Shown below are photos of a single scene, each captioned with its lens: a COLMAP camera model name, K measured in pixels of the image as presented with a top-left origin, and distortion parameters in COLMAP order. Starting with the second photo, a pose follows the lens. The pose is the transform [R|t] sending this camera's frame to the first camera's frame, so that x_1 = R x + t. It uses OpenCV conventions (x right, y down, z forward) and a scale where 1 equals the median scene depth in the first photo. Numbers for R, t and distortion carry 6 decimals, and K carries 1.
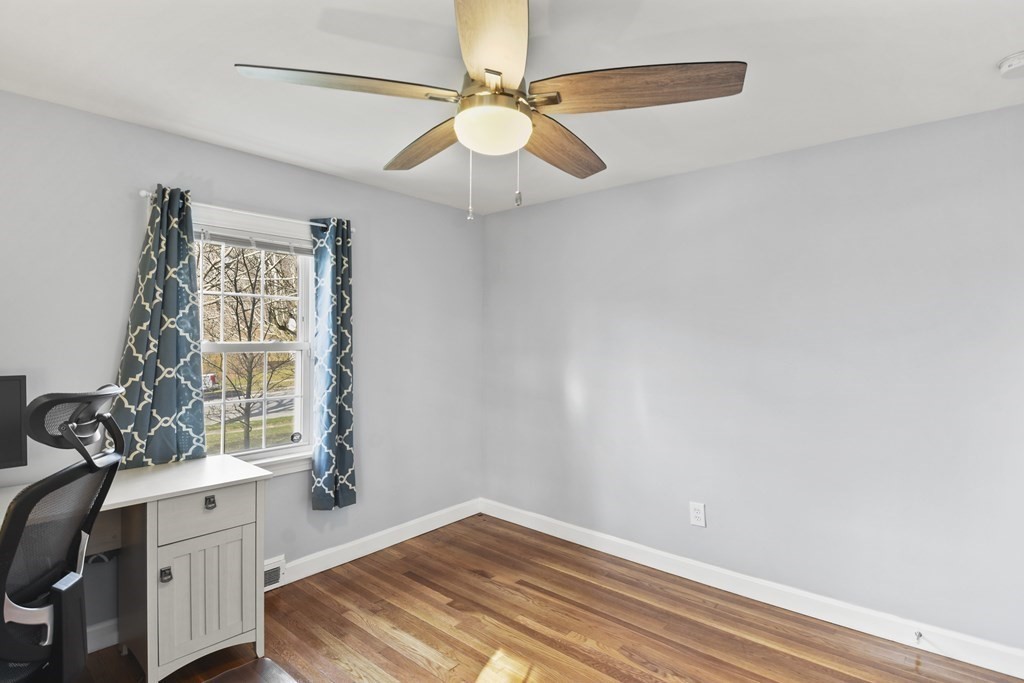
lens RADIAL K [[499.8, 0, 507.2], [0, 499.8, 337.1], [0, 0, 1]] dist [-0.004173, -0.007137]
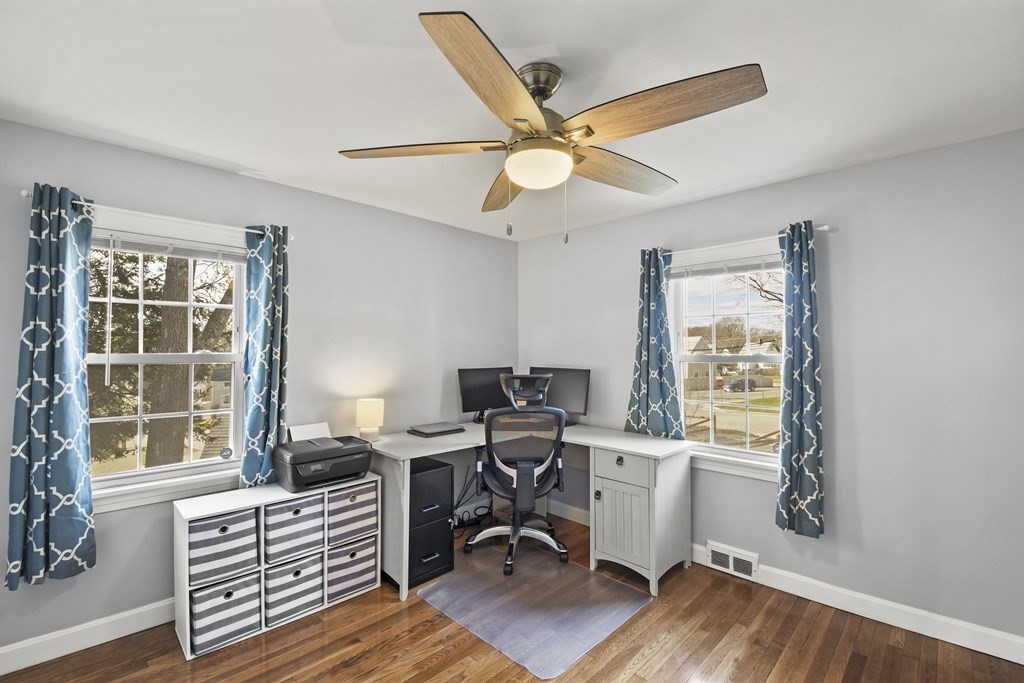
lens RADIAL K [[443.3, 0, 507.7], [0, 443.3, 347.1], [0, 0, 1]] dist [-0.020489, -0.009687]
pose [[-0.054777, -0.008109, -0.998466, 0.527237], [-0.007092, 0.999945, -0.007732, 0.004888], [0.998473, 0.006658, -0.054831, 0.526169]]
